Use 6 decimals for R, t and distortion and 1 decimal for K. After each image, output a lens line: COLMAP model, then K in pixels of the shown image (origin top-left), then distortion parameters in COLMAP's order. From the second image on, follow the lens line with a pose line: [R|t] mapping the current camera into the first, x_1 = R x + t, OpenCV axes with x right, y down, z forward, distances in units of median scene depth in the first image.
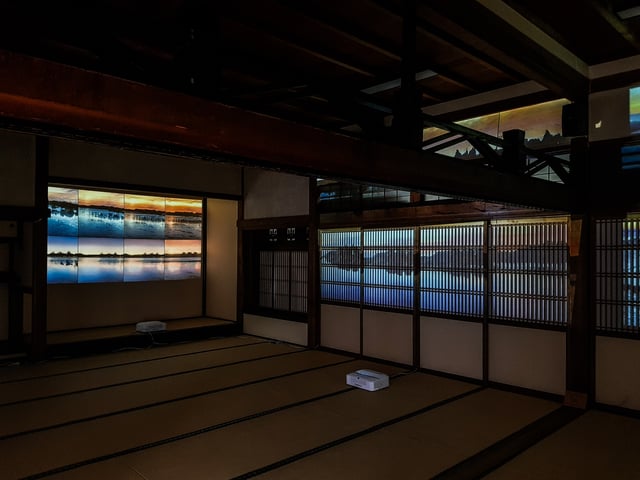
lens RADIAL K [[488.4, 0, 319.6], [0, 488.4, 246.7], [0, 0, 1]] dist [0.074256, -0.109992]
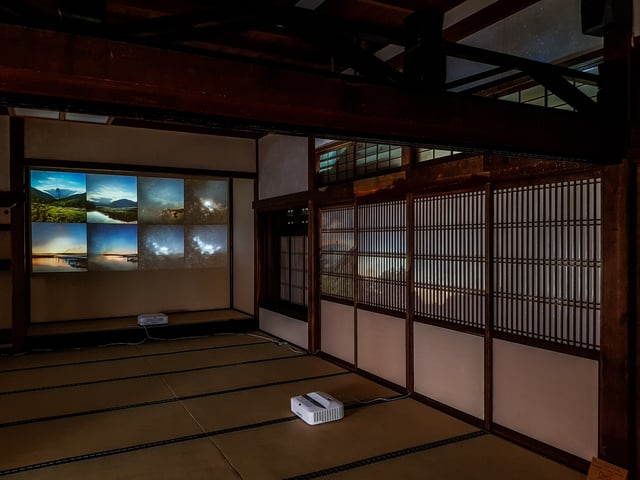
lens RADIAL K [[495.6, 0, 316.6], [0, 495.6, 244.2], [0, 0, 1]] dist [0.083827, -0.104059]
pose [[0.960131, -0.007791, -0.279442, 0.243858], [0.013914, 0.999704, 0.019937, 0.009008], [0.279204, -0.023030, 0.959956, 0.224349]]
